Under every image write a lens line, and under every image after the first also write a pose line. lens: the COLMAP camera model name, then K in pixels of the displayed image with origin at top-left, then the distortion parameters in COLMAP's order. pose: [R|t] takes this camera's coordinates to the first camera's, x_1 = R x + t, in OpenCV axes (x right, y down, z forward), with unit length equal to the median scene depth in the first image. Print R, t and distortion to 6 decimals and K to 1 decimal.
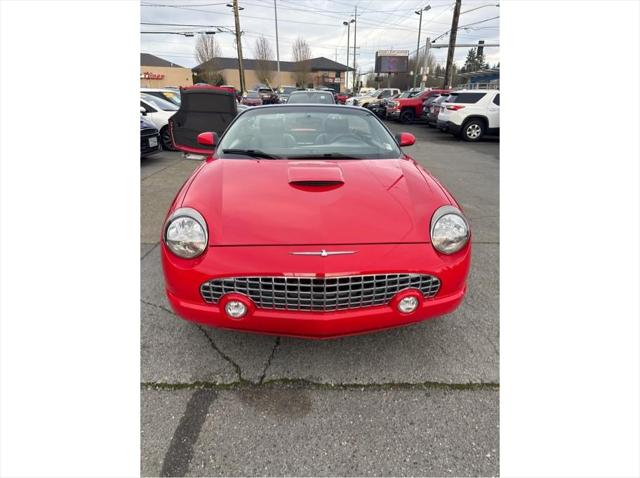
lens RADIAL K [[331.4, 0, 301.5], [0, 331.4, 232.9], [0, 0, 1]] dist [-0.013032, -0.000284]
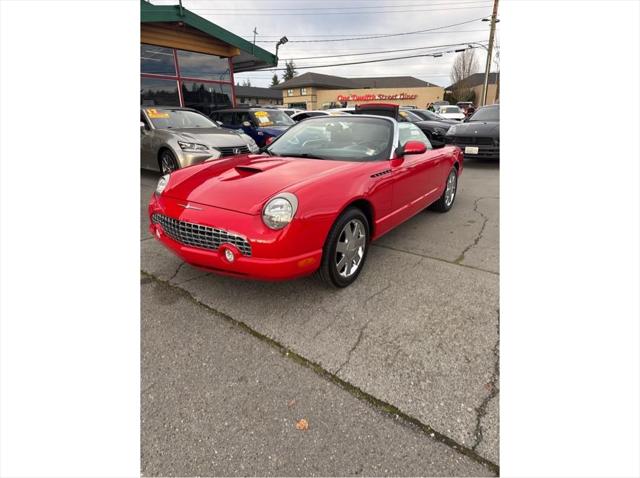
lens RADIAL K [[335.4, 0, 347.2], [0, 335.4, 237.9], [0, 0, 1]] dist [0.011387, -0.001294]
pose [[0.795728, 0.189554, -0.575227, 0.763833], [-0.212622, 0.976741, 0.027739, 0.001058], [0.567105, 0.100233, 0.817524, 0.064798]]
